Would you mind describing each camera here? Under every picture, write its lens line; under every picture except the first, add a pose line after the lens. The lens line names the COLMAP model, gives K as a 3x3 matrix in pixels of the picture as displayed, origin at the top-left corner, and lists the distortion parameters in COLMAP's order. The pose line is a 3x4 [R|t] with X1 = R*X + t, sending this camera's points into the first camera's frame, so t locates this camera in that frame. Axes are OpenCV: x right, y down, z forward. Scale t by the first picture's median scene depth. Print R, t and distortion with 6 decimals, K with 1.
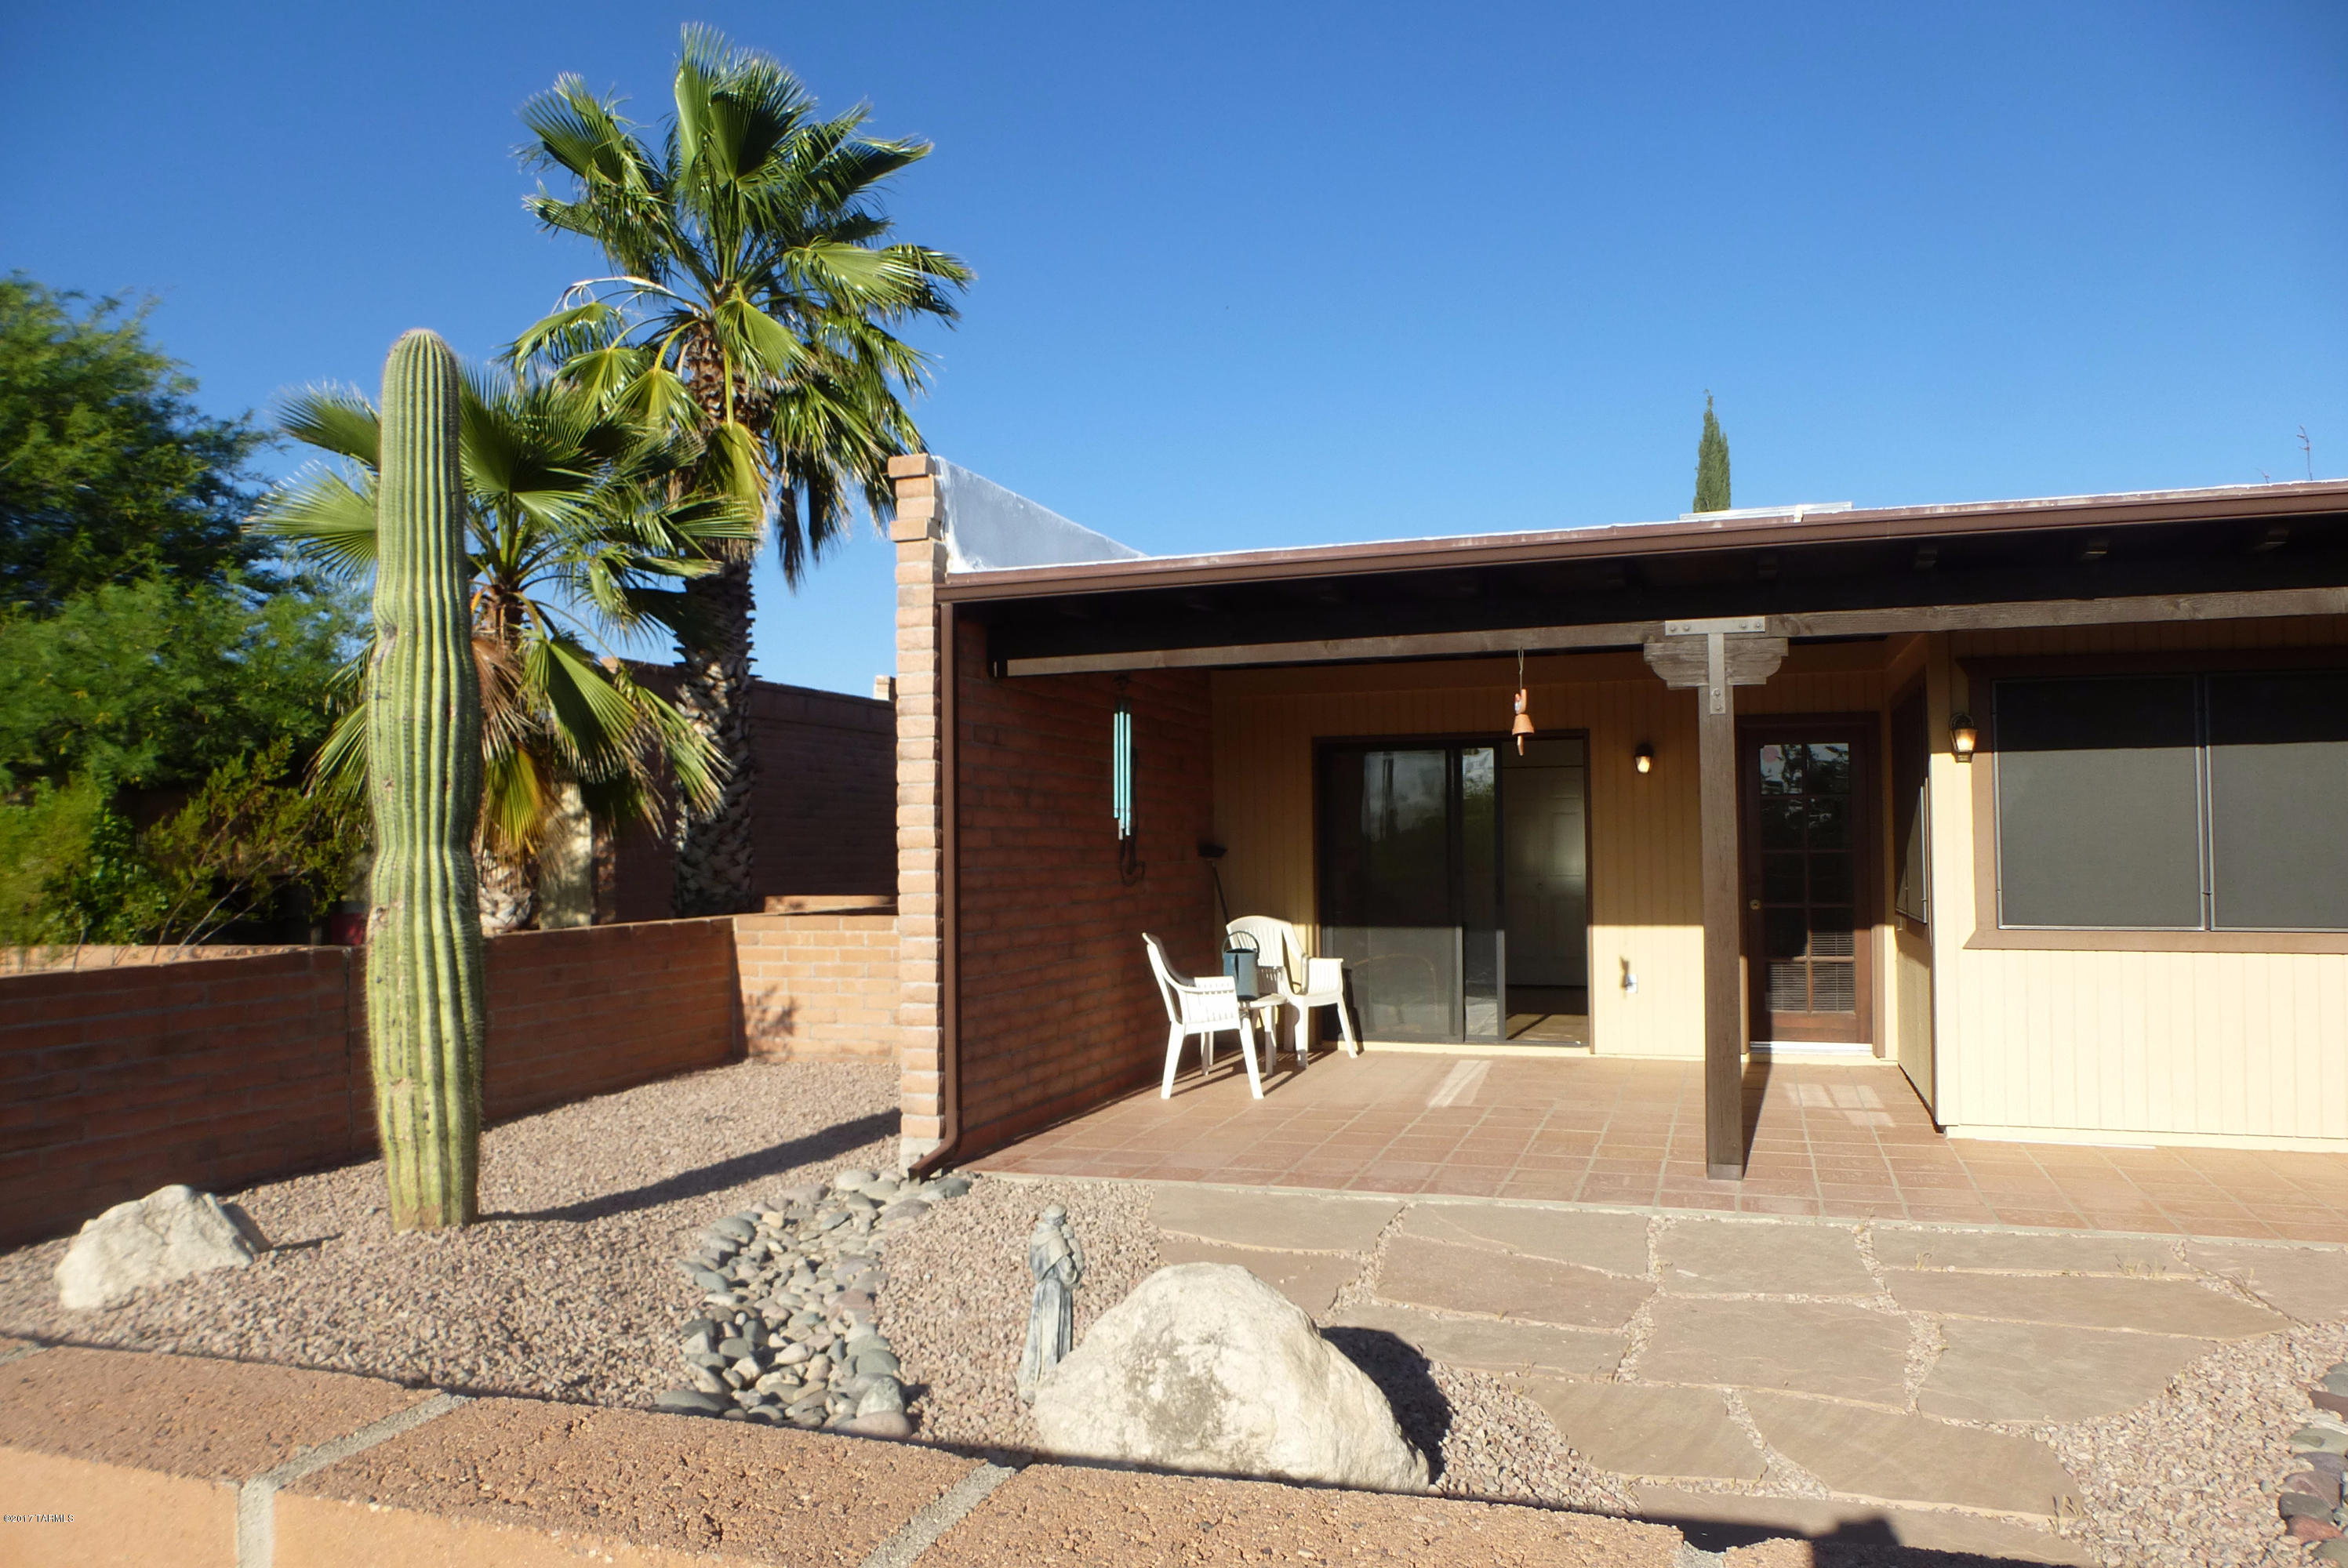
lens RADIAL K [[1694.7, 0, 1174.0], [0, 1694.7, 784.0], [0, 0, 1]] dist [-0.038977, 0.004954]
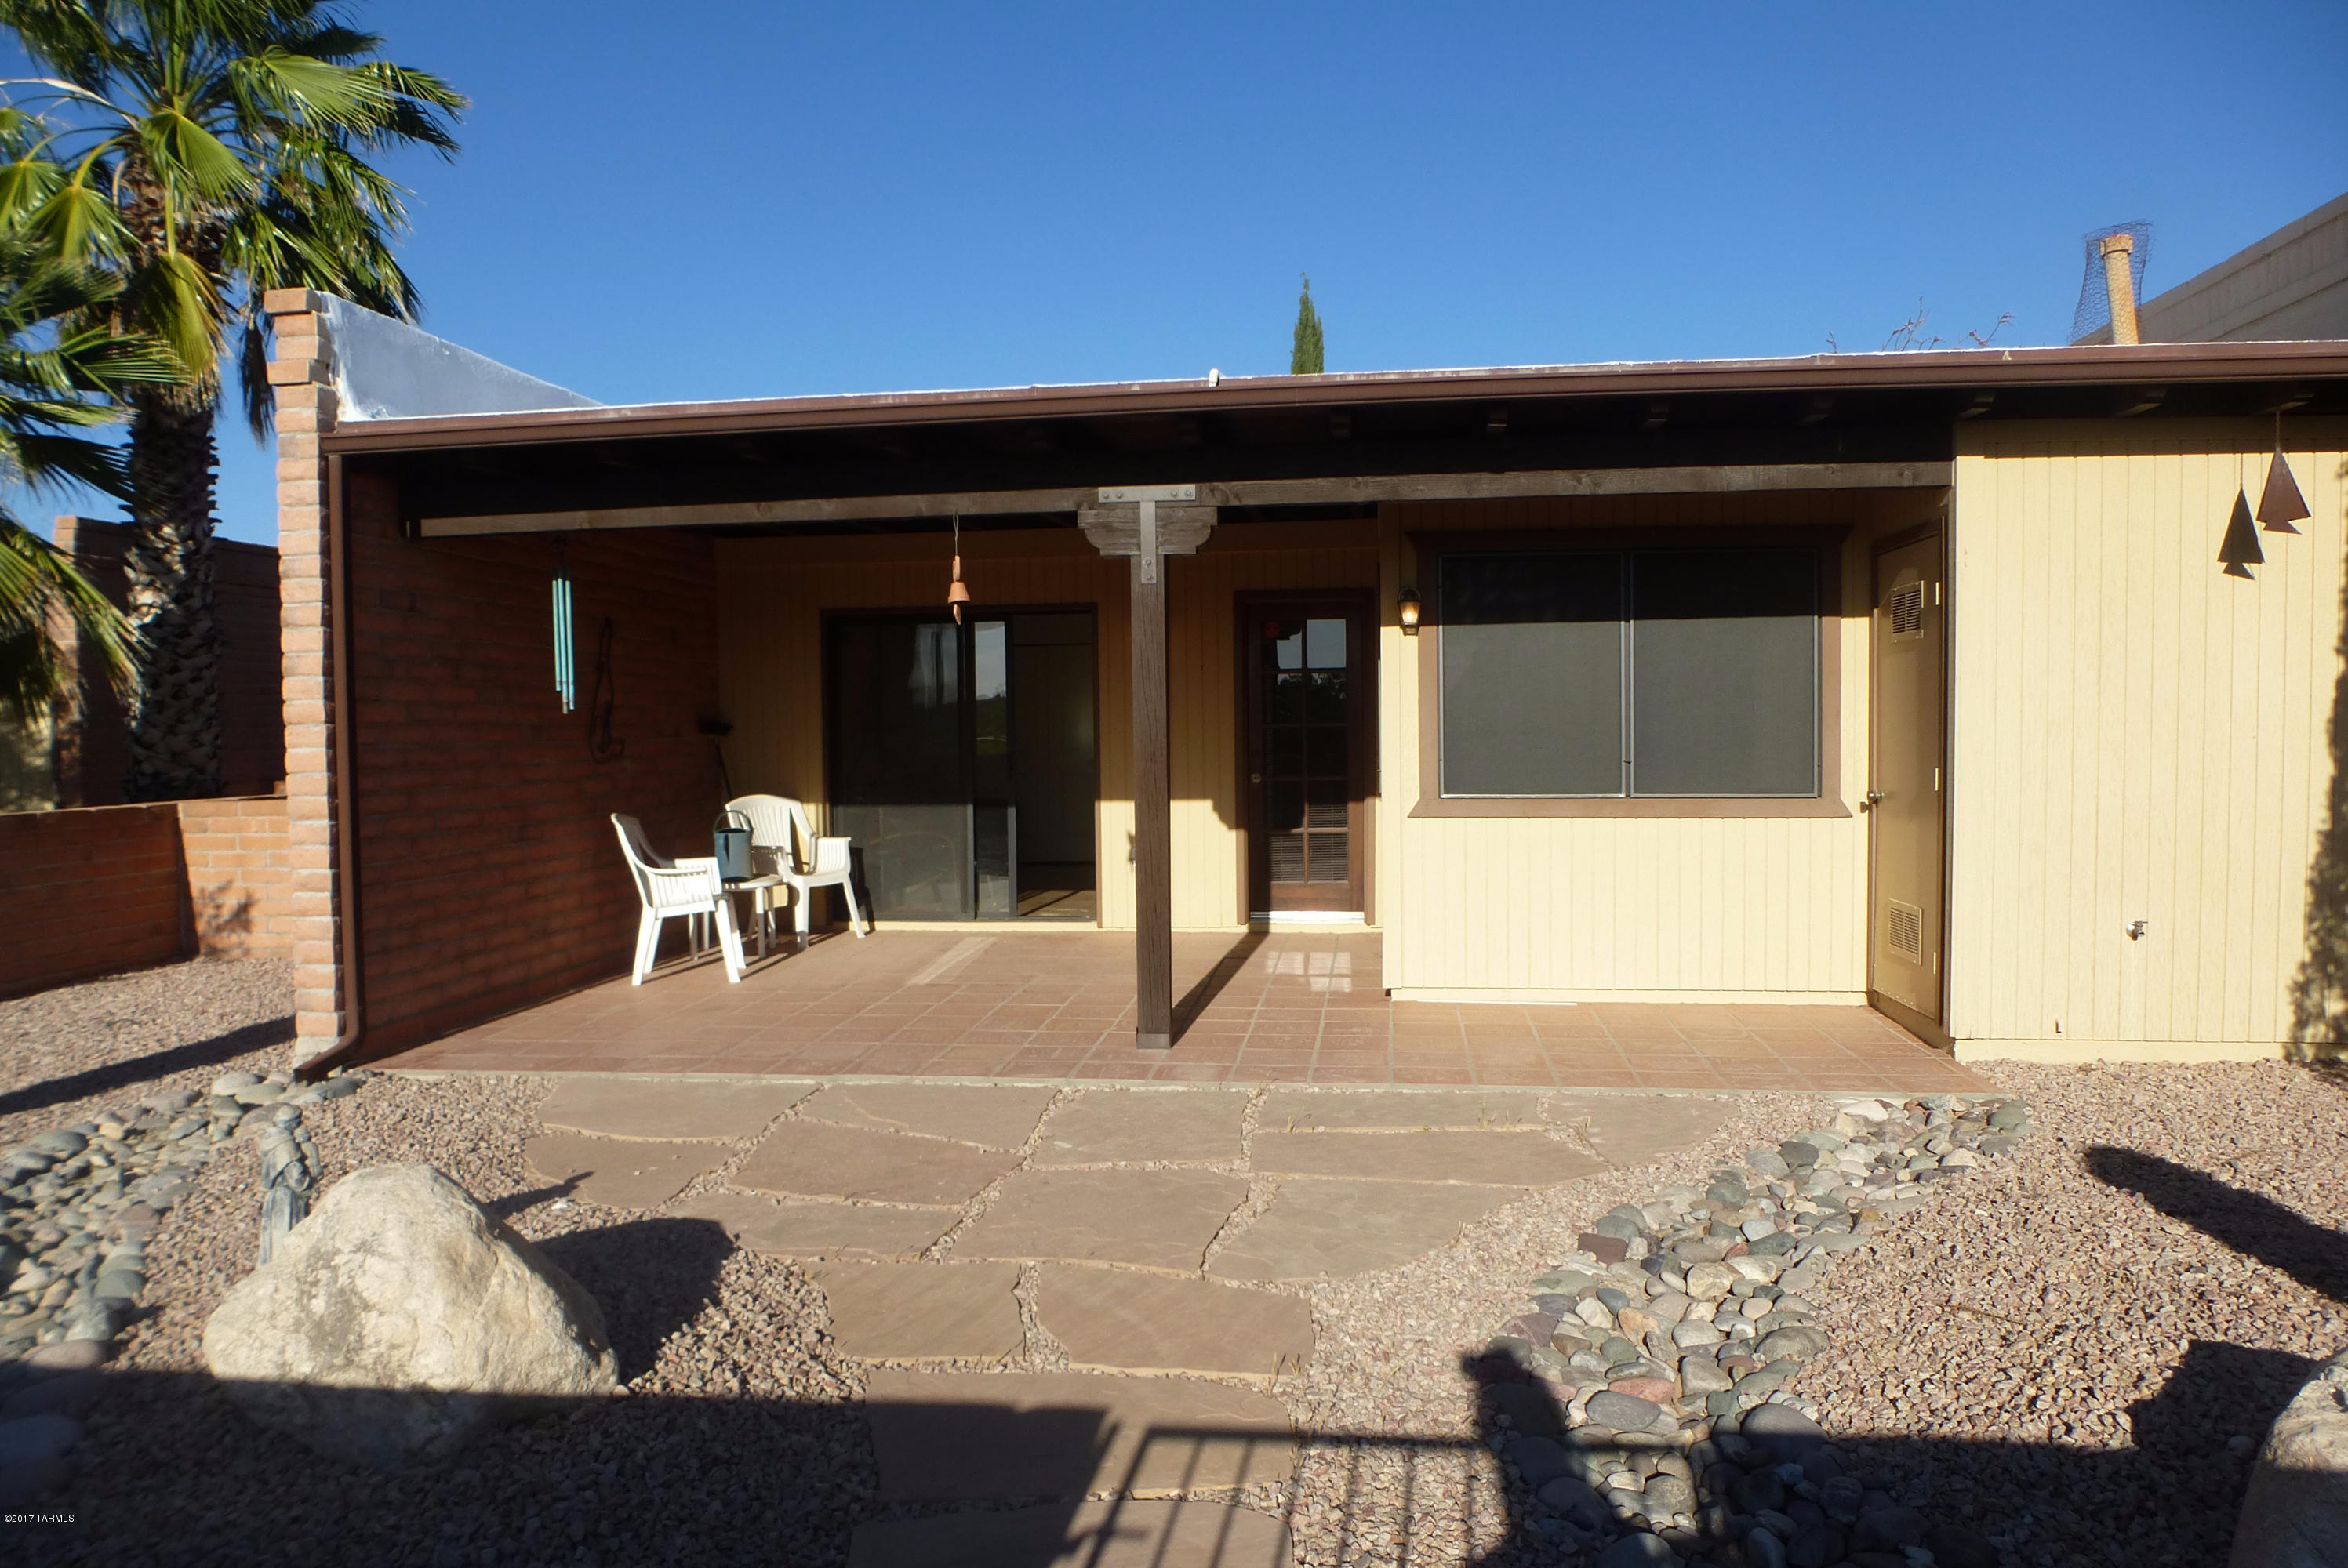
lens RADIAL K [[1696.4, 0, 1168.0], [0, 1696.4, 788.9], [0, 0, 1]] dist [-0.054661, 0.034017]
pose [[0.980842, -0.011459, 0.194466, 0.129766], [-0.002788, 0.997340, 0.072833, 0.005785], [-0.194783, -0.071980, 0.978202, 0.018717]]
